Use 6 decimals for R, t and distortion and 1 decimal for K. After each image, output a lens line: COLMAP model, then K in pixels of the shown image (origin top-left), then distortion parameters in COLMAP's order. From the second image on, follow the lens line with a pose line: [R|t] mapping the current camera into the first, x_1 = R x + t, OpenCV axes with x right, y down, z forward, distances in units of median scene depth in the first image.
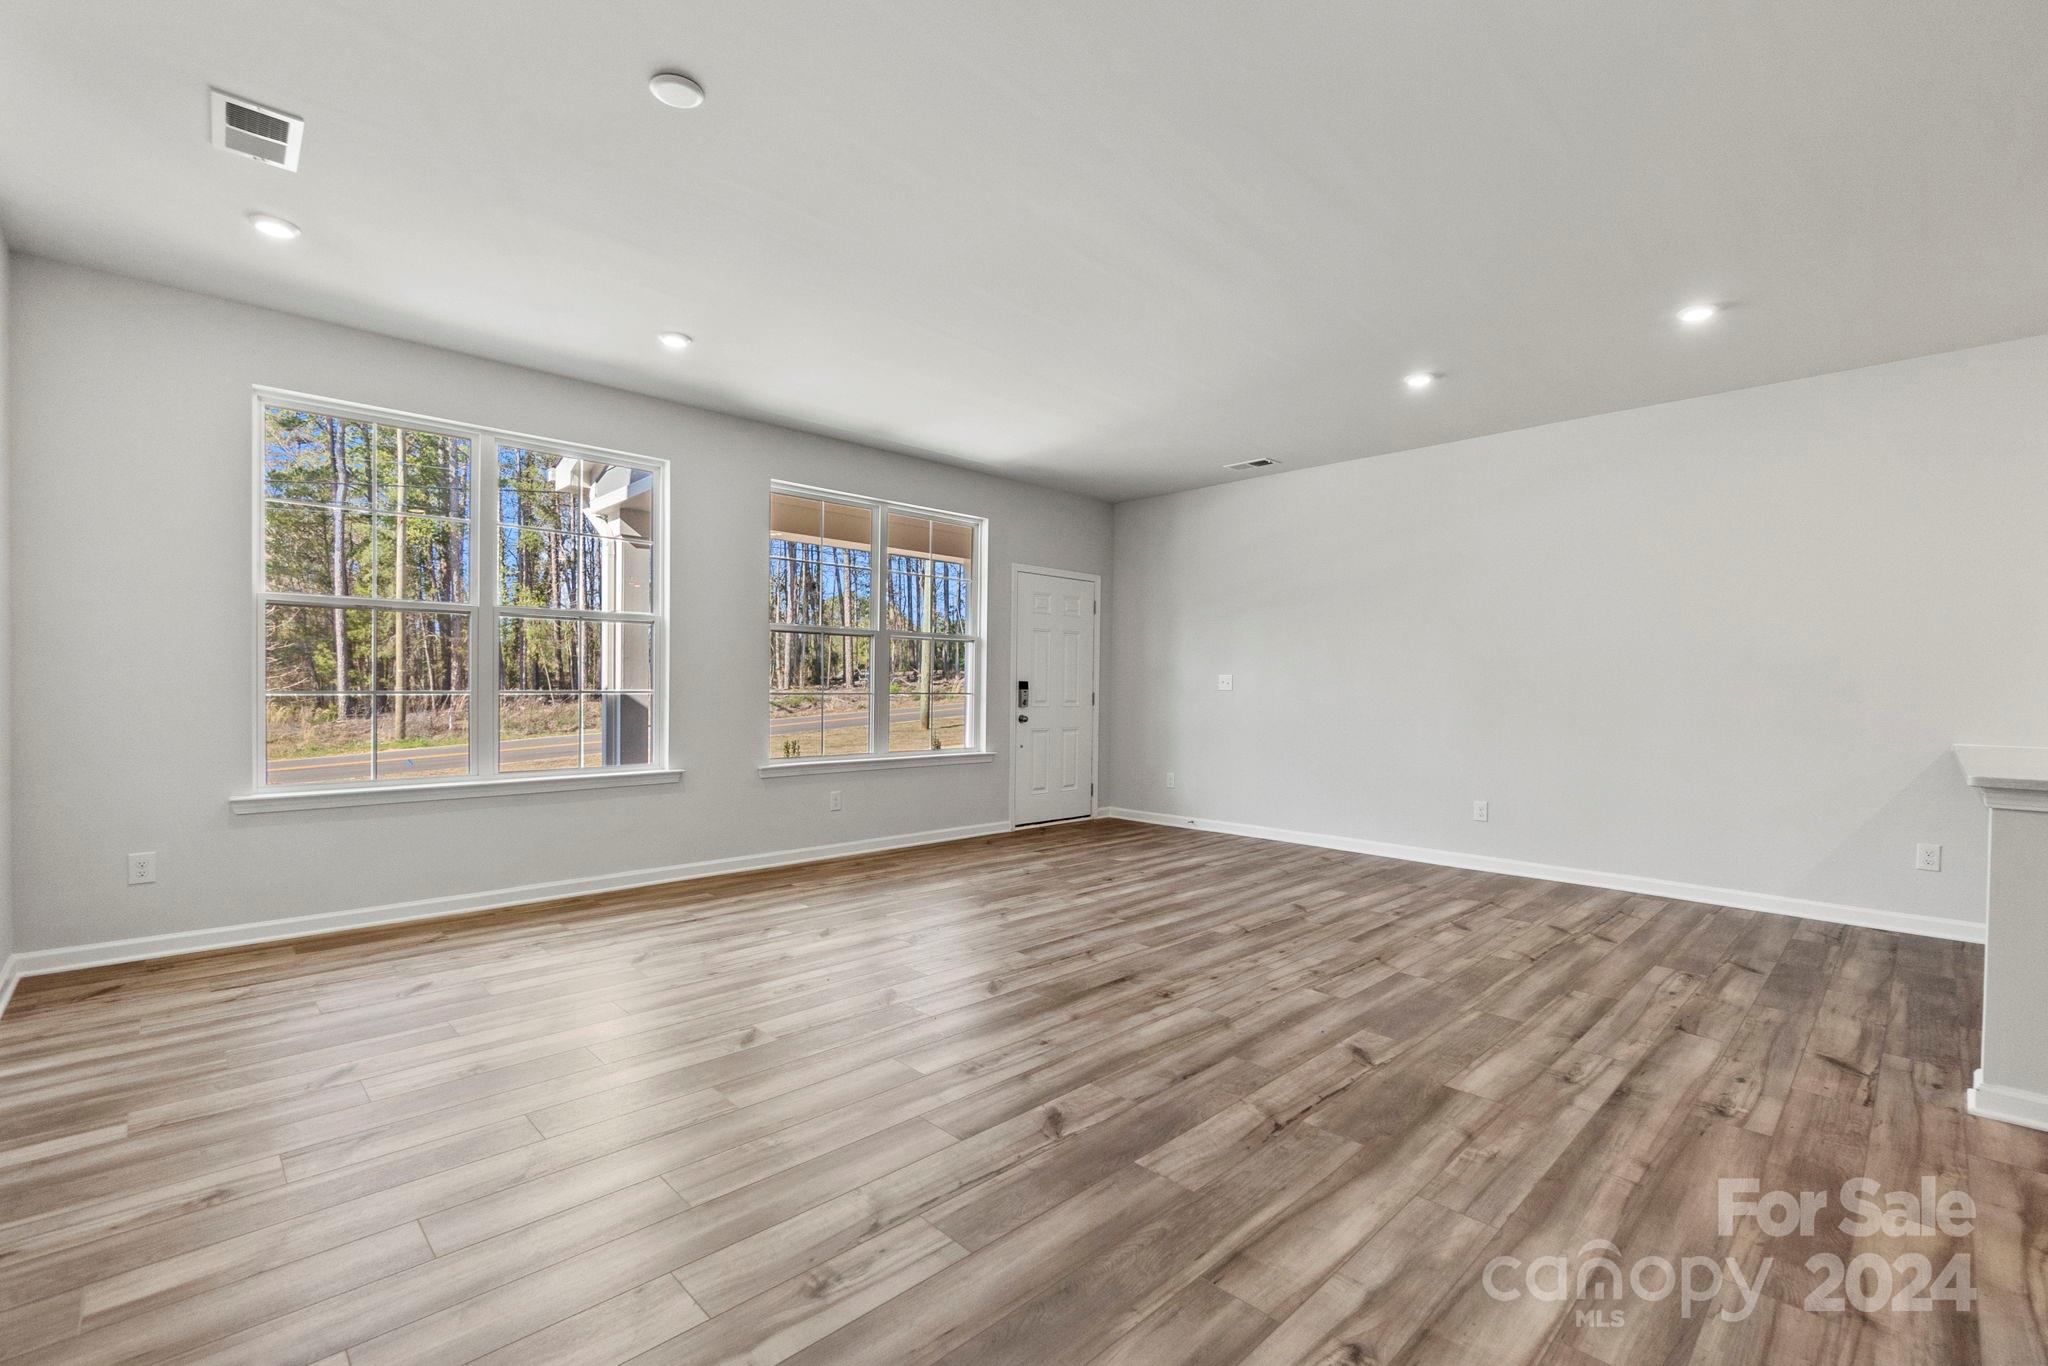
lens RADIAL K [[881.6, 0, 1031.8], [0, 881.6, 681.4], [0, 0, 1]] dist [-0.001714, -0.000129]
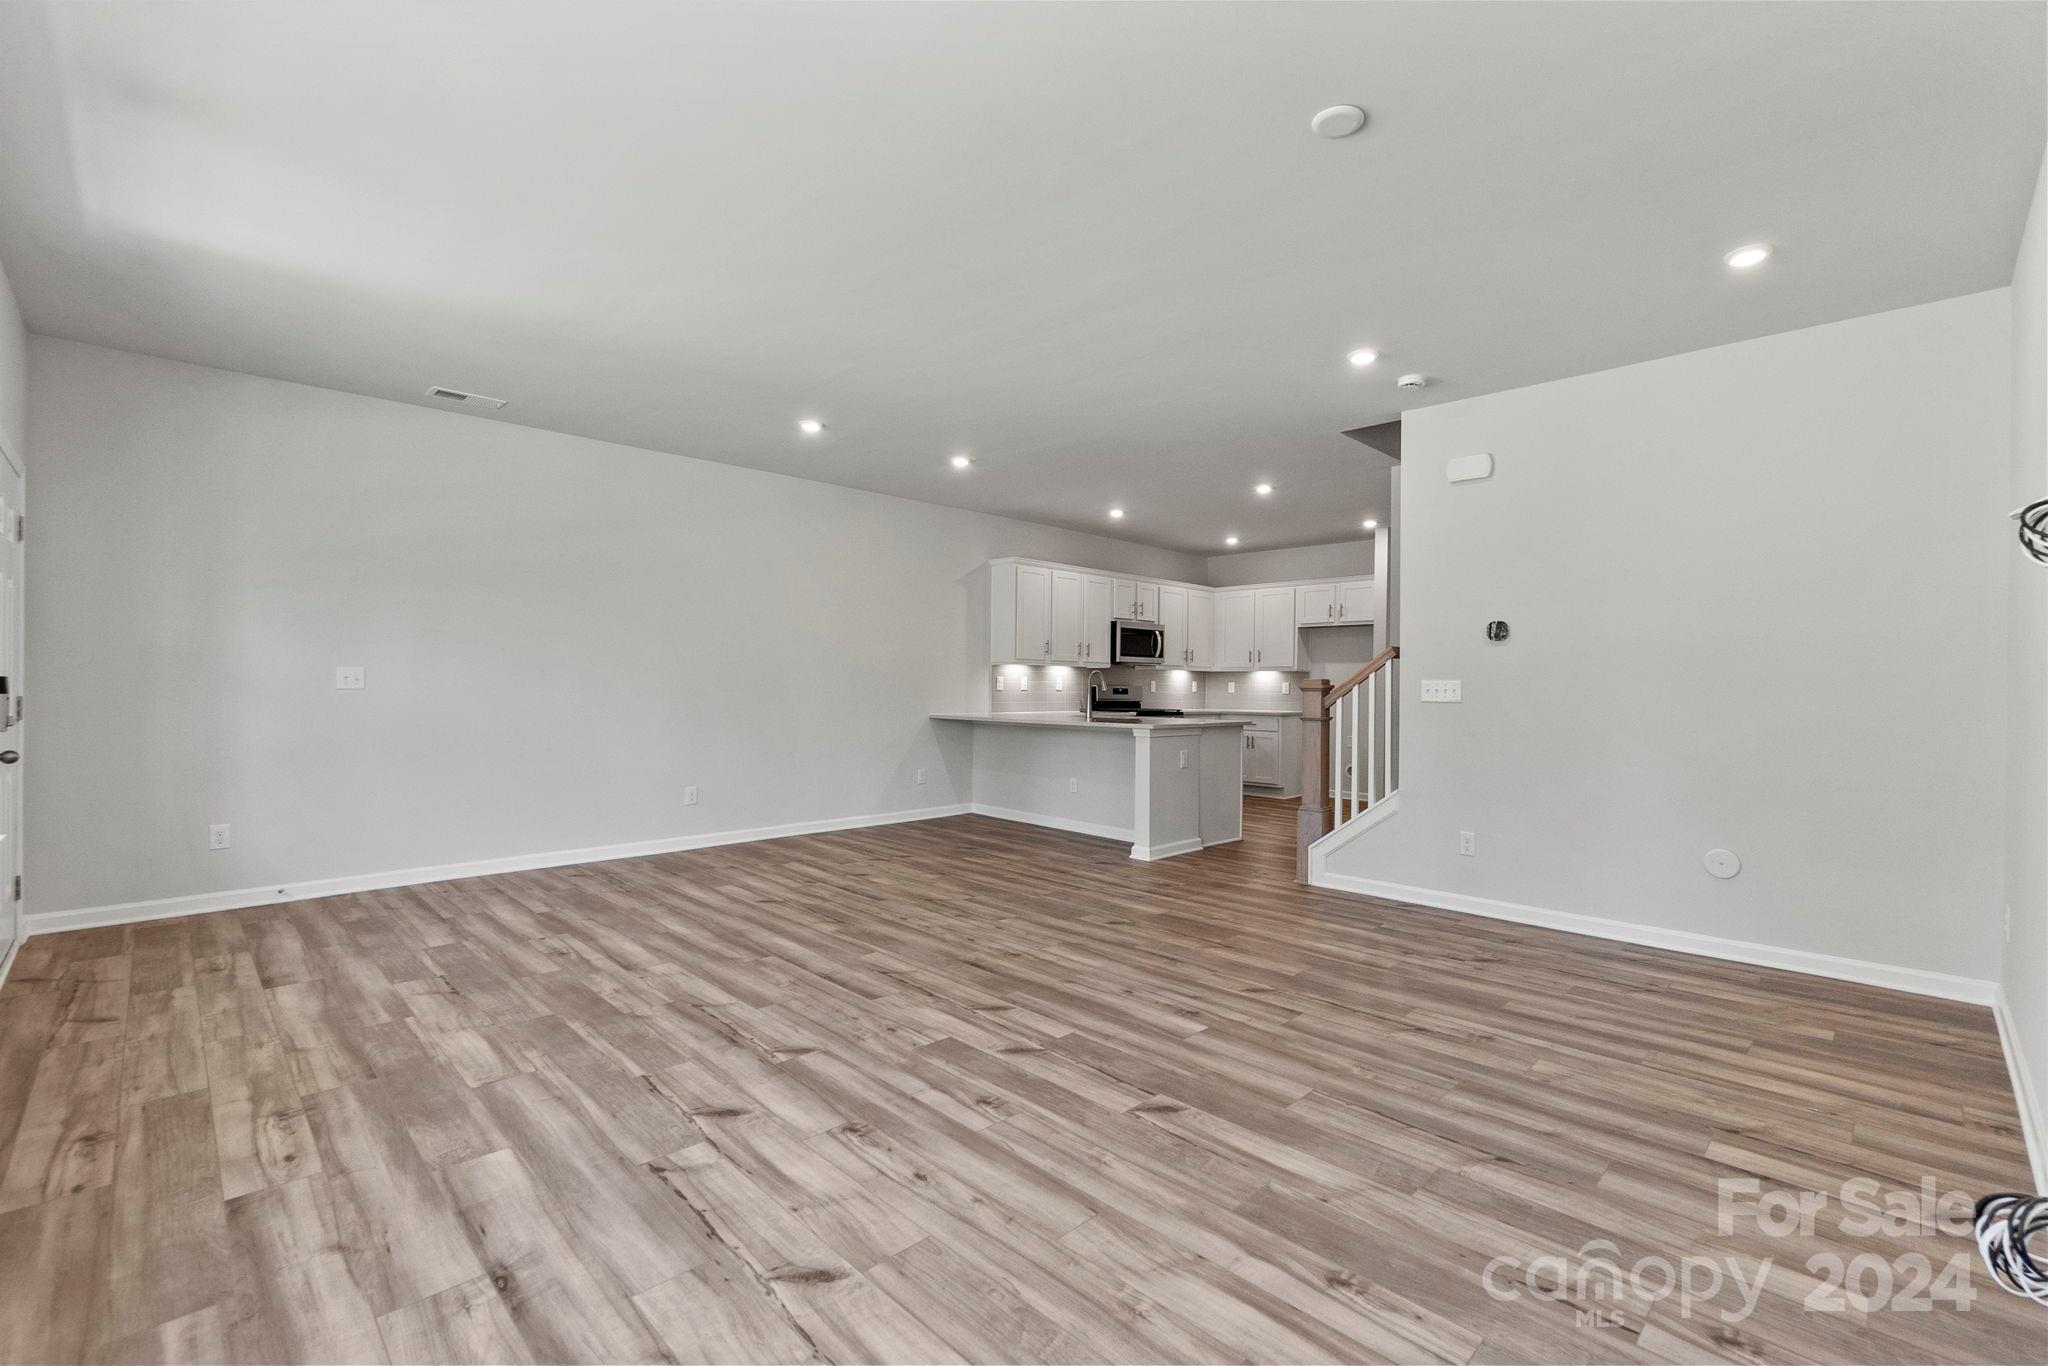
lens RADIAL K [[881.5, 0, 1047.0], [0, 881.5, 691.5], [0, 0, 1]] dist [-0.000503, 0.001165]
pose [[-0.013826, -0.017456, 0.999752, -0.973299], [-0.017074, 0.999706, 0.017219, -0.016609], [-0.999759, -0.016832, -0.014120, 0.931524]]
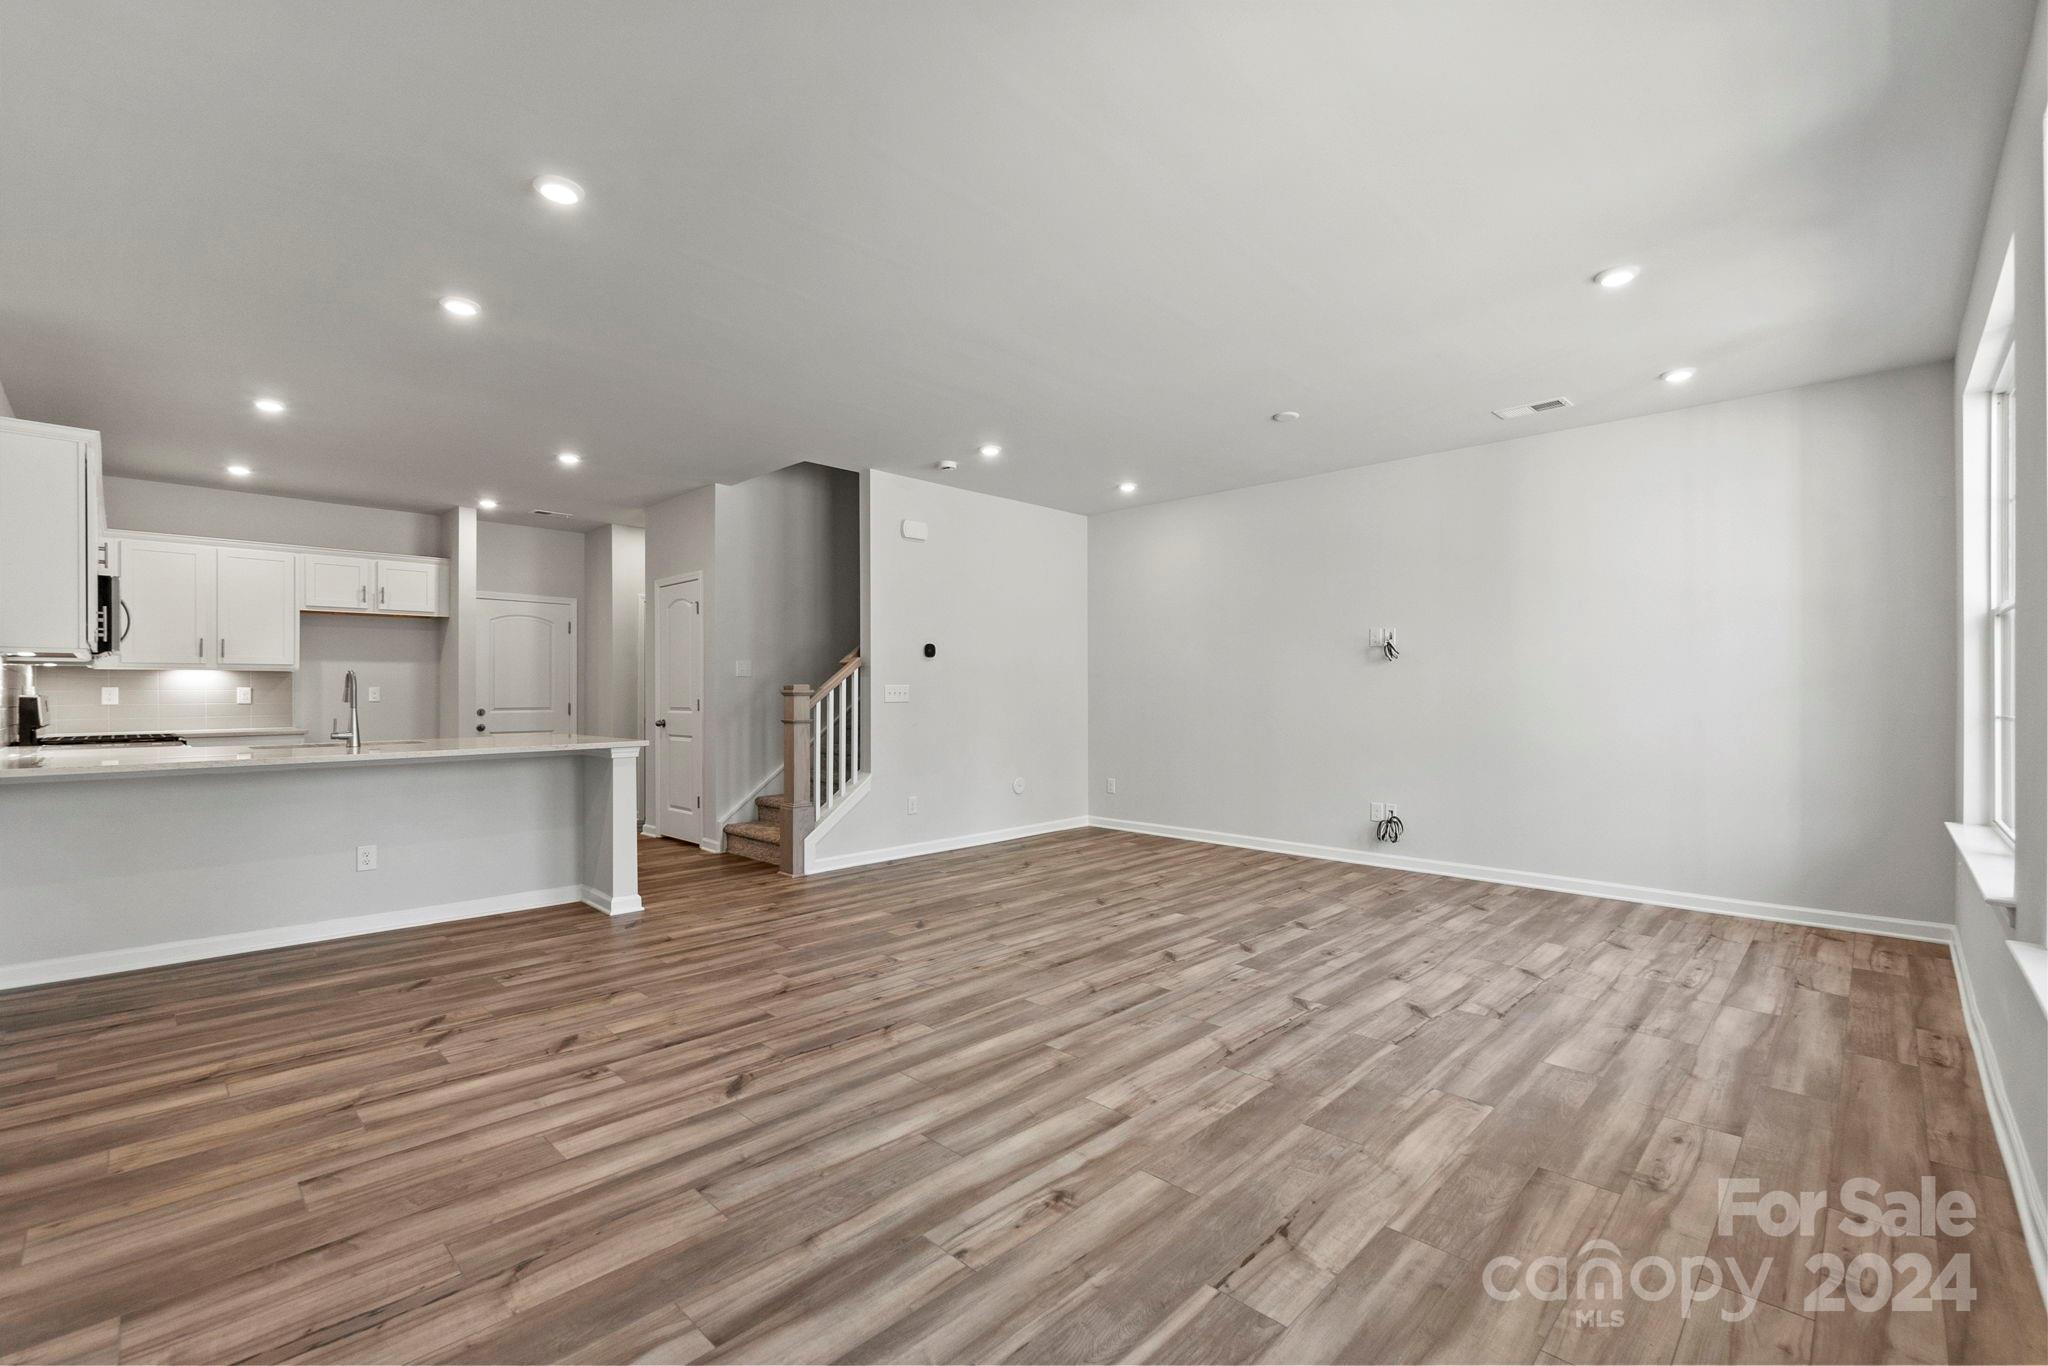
lens RADIAL K [[881.6, 0, 1031.8], [0, 881.6, 681.4], [0, 0, 1]] dist [-0.001714, -0.000129]
pose [[-0.999620, -0.010648, -0.025418, 0.171524], [-0.010167, 0.999768, -0.018967, 0.001695], [0.025614, -0.018701, -0.999497, 2.123913]]
